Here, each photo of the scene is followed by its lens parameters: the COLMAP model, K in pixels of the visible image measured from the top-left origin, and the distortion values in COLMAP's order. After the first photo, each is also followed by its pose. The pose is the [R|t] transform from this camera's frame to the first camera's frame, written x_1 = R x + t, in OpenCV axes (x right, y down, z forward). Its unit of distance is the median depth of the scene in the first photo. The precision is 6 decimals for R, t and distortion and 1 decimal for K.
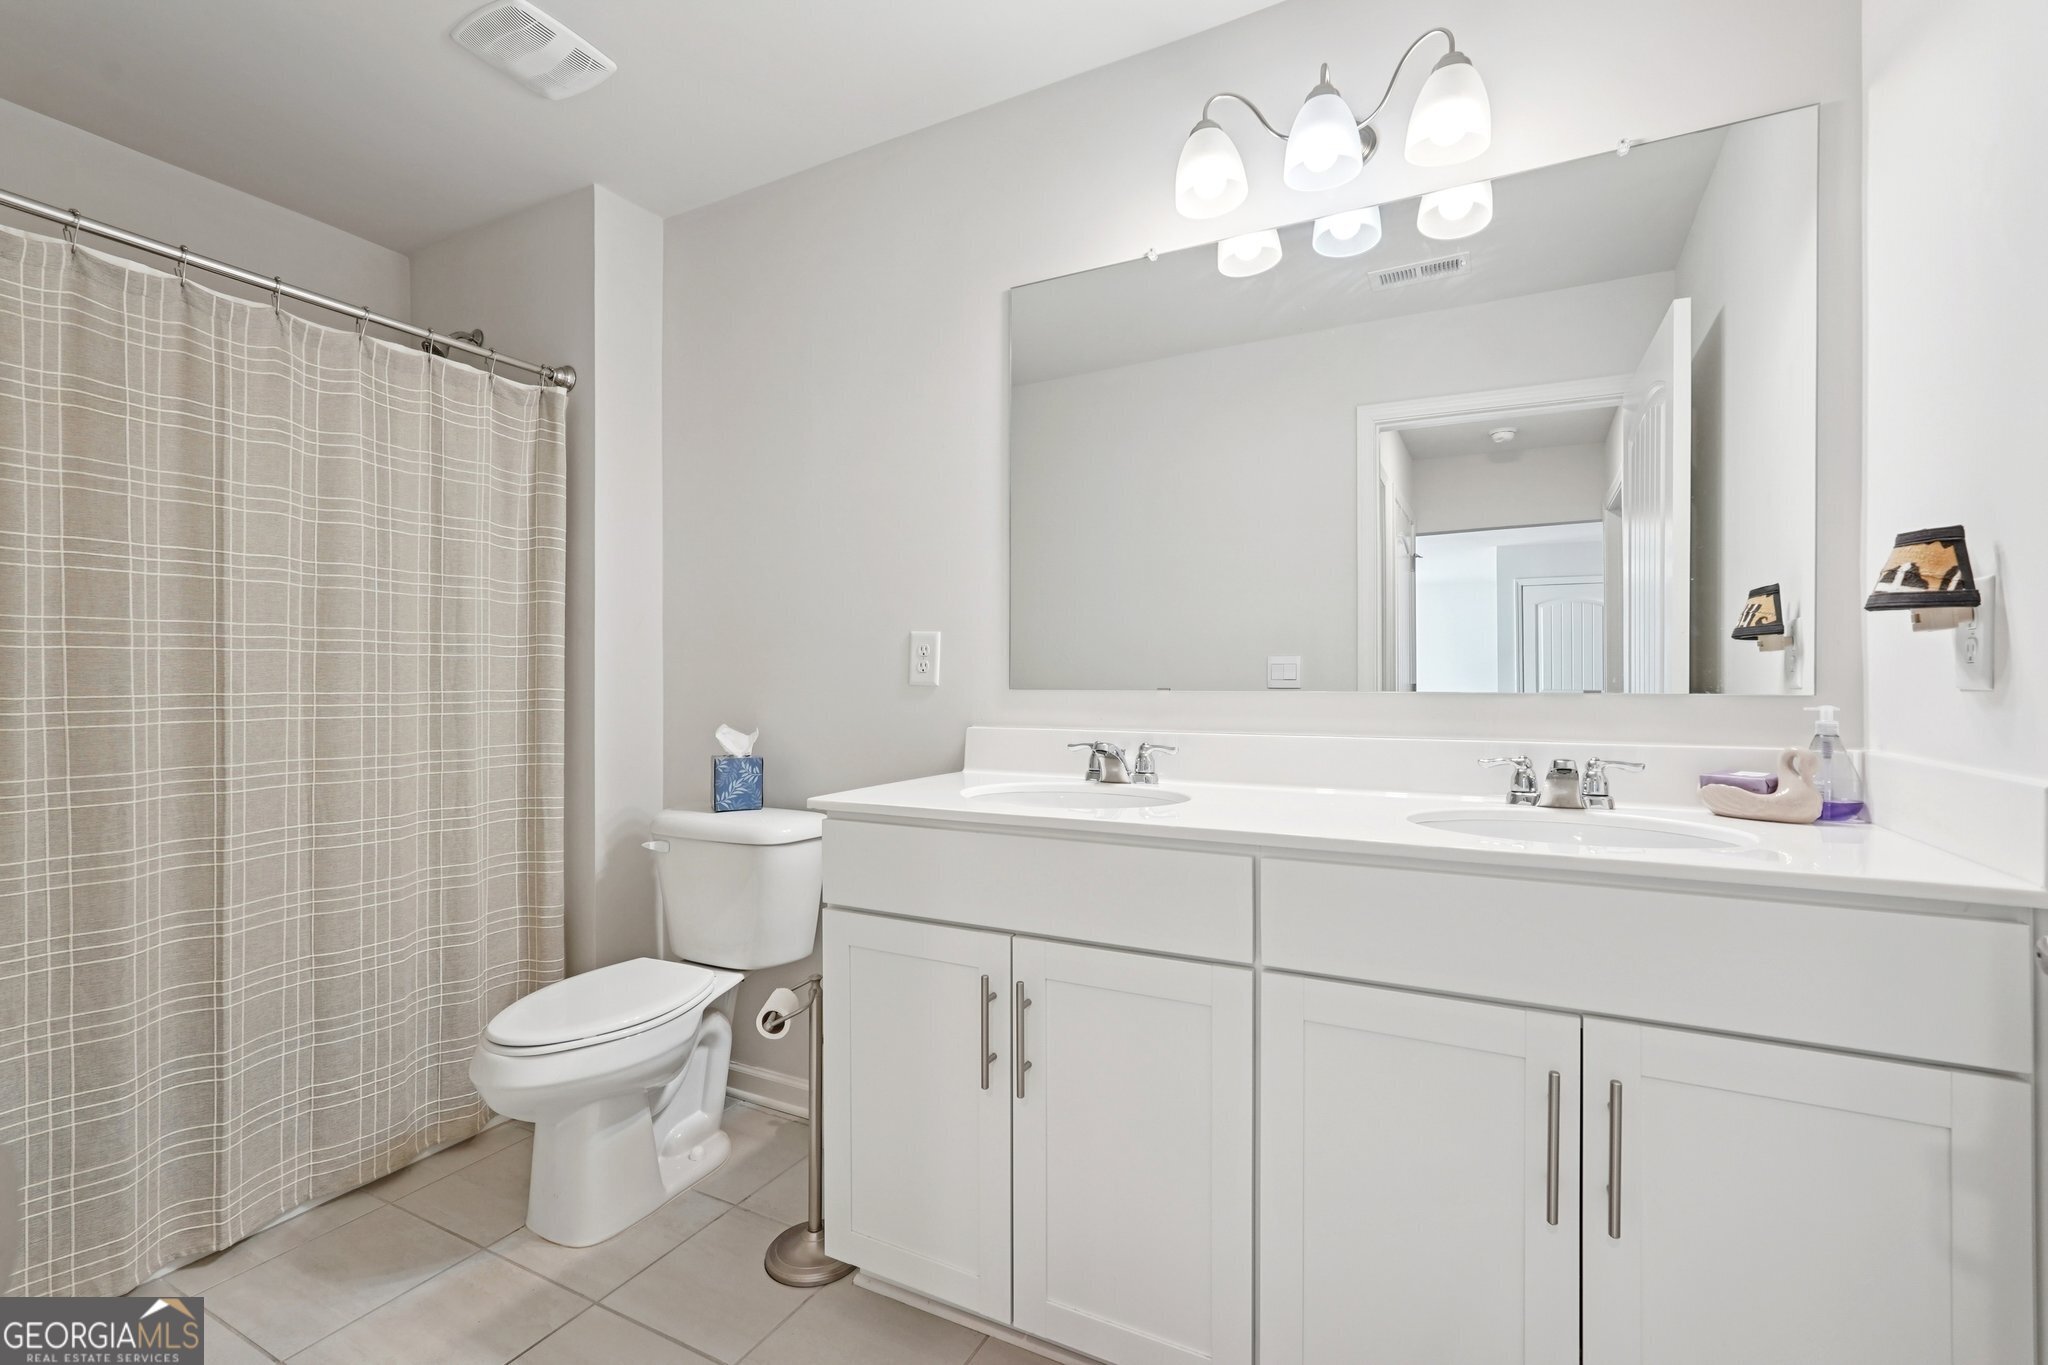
lens RADIAL K [[914.3, 0, 1023.1], [0, 914.3, 670.4], [0, 0, 1]] dist [-0.012545, 0.007979]
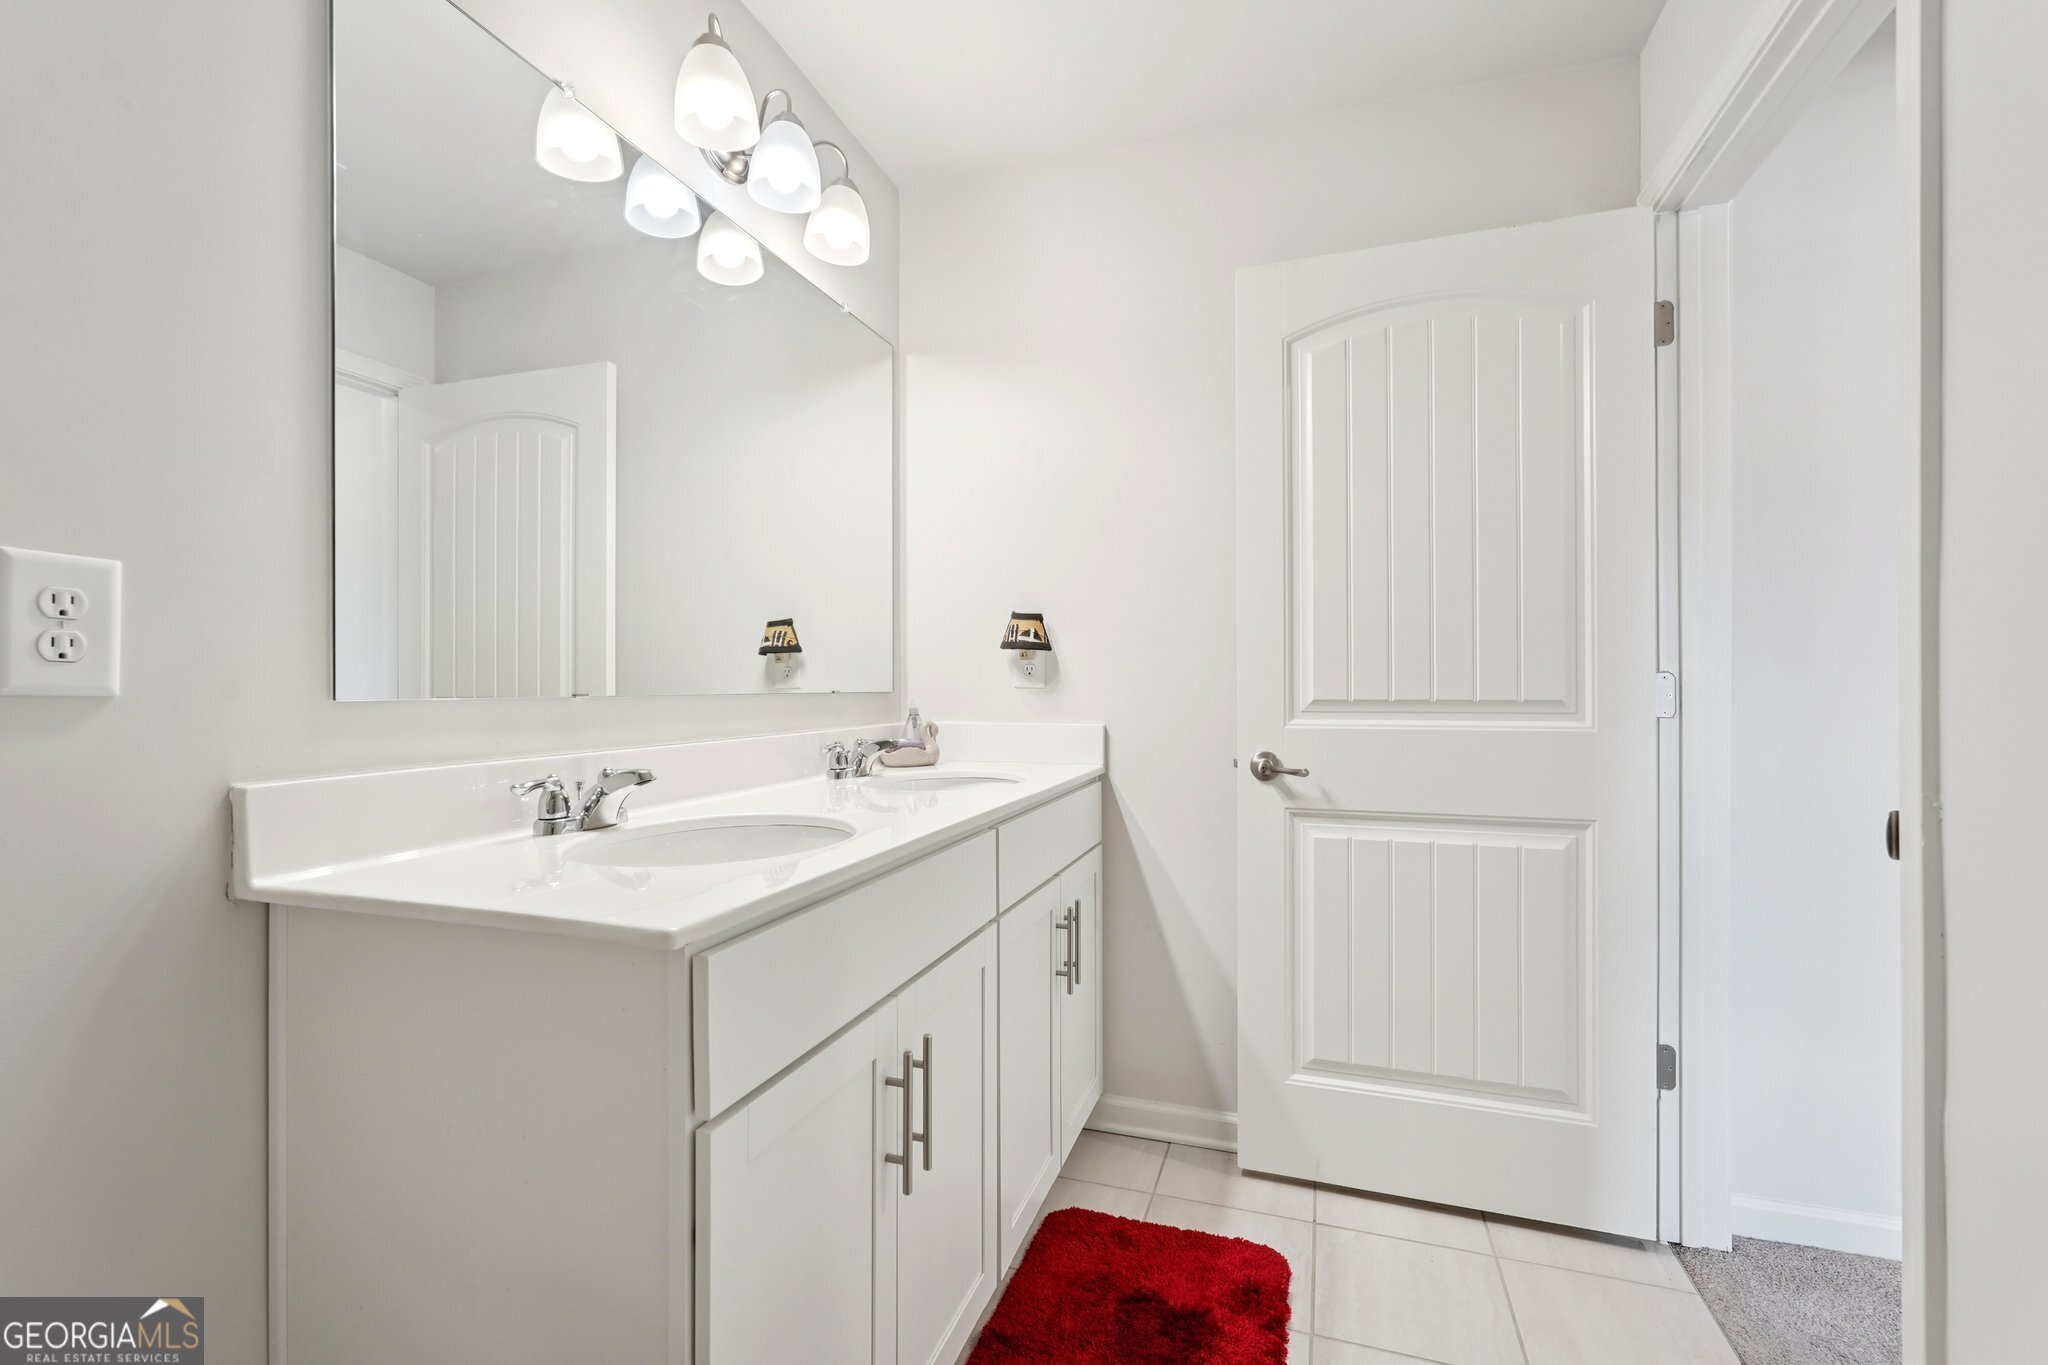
lens RADIAL K [[914.3, 0, 1023.1], [0, 914.3, 670.4], [0, 0, 1]] dist [-0.012545, 0.007979]
pose [[-0.169274, 0.017931, 0.985406, -0.692321], [-0.006365, 0.999794, -0.019286, 0.013671], [-0.985549, -0.009536, -0.169125, 0.846014]]
